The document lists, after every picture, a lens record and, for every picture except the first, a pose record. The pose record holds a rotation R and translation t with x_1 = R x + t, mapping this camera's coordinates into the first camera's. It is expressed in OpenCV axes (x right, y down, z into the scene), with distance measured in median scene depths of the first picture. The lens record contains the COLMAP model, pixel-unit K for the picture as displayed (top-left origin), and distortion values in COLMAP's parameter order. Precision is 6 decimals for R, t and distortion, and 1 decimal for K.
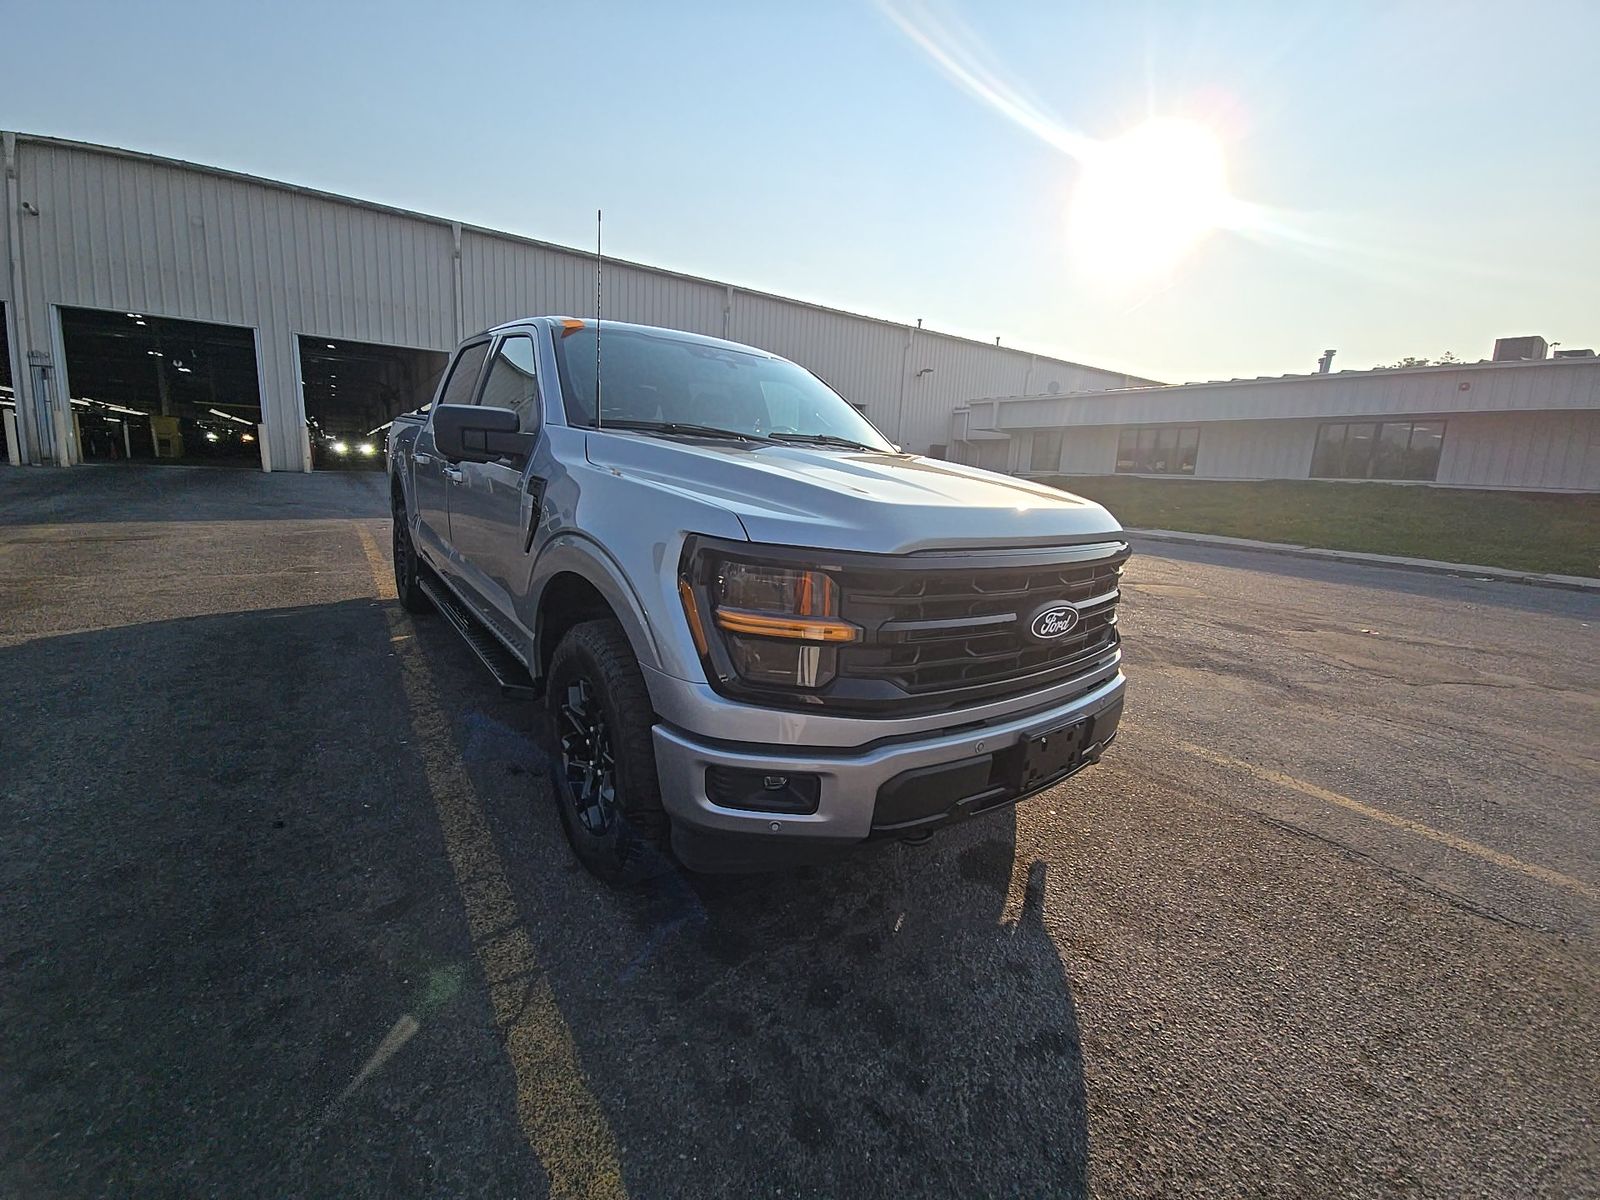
lens RADIAL K [[652.1, 0, 802.4], [0, 652.1, 603.4], [0, 0, 1]] dist [0.014696, -0.010434]
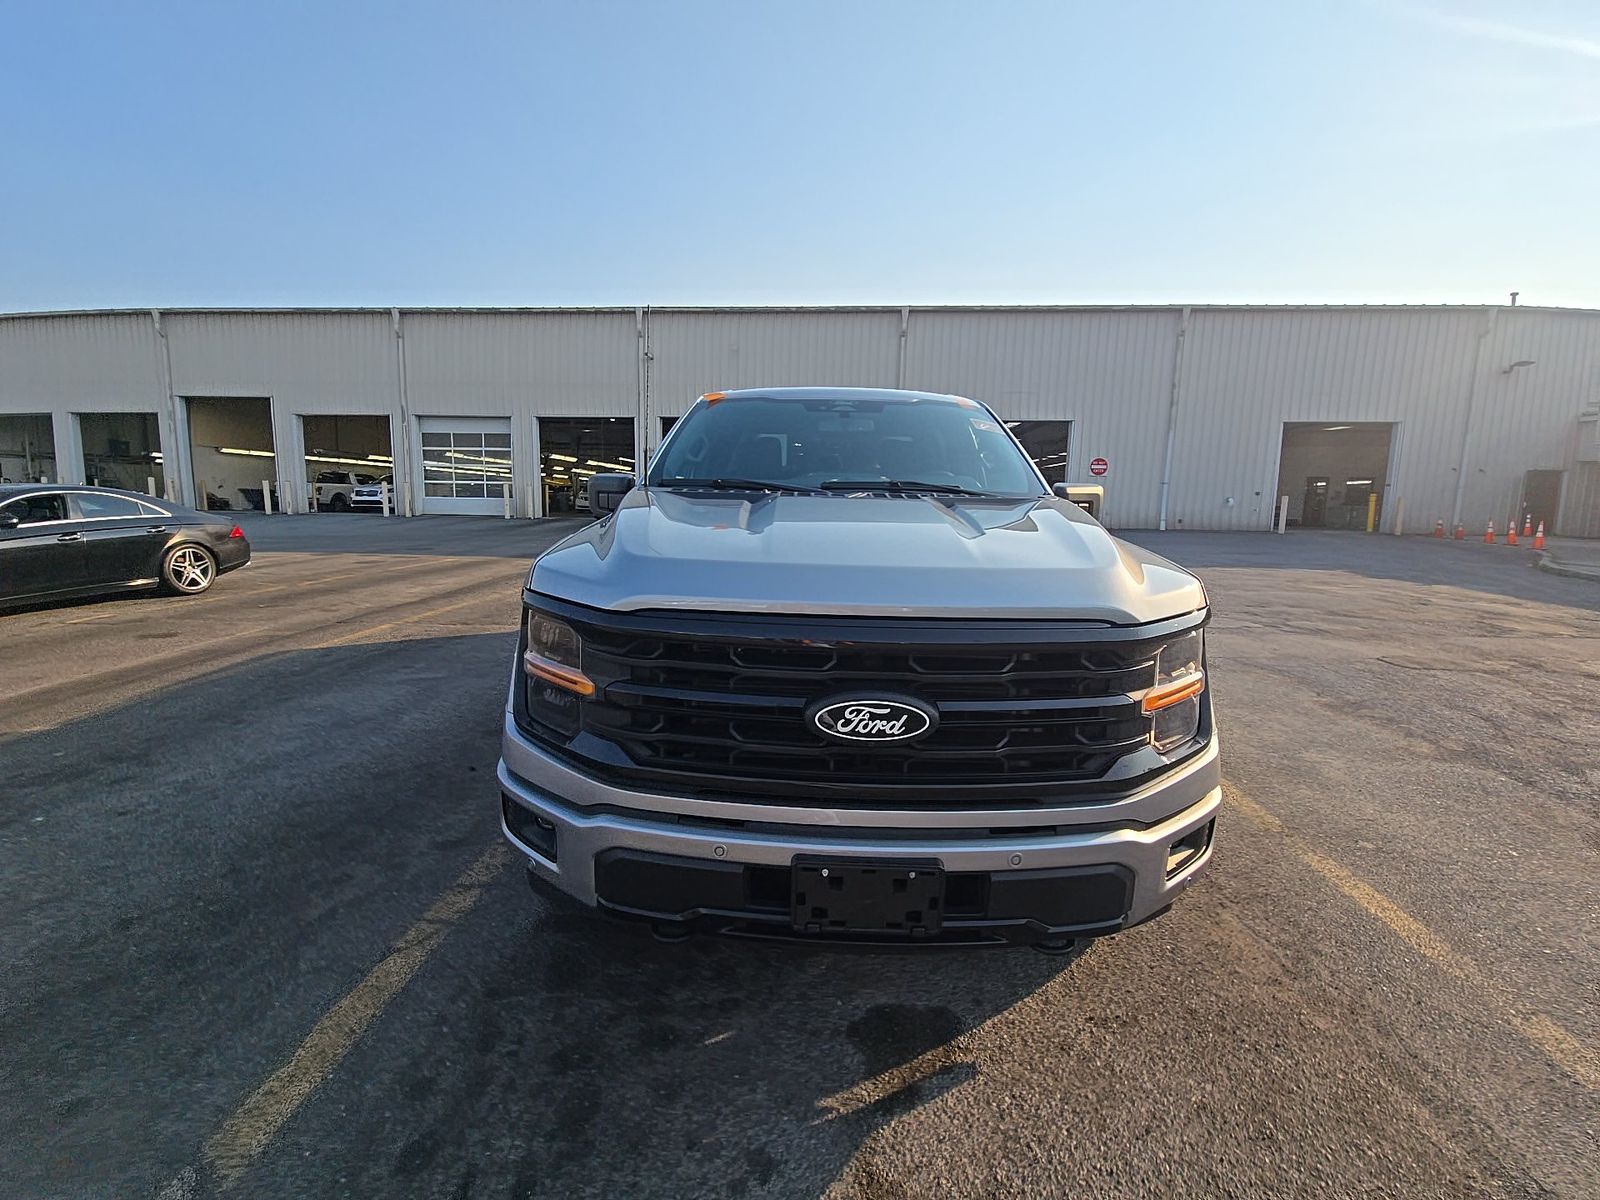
lens RADIAL K [[652.1, 0, 798.2], [0, 652.1, 590.3], [0, 0, 1]] dist [0.014696, -0.010434]
pose [[0.774165, 0.057694, -0.630349, 0.700309], [-0.111283, 0.992732, -0.045811, -0.067547], [0.623125, 0.105613, 0.774959, 0.312099]]
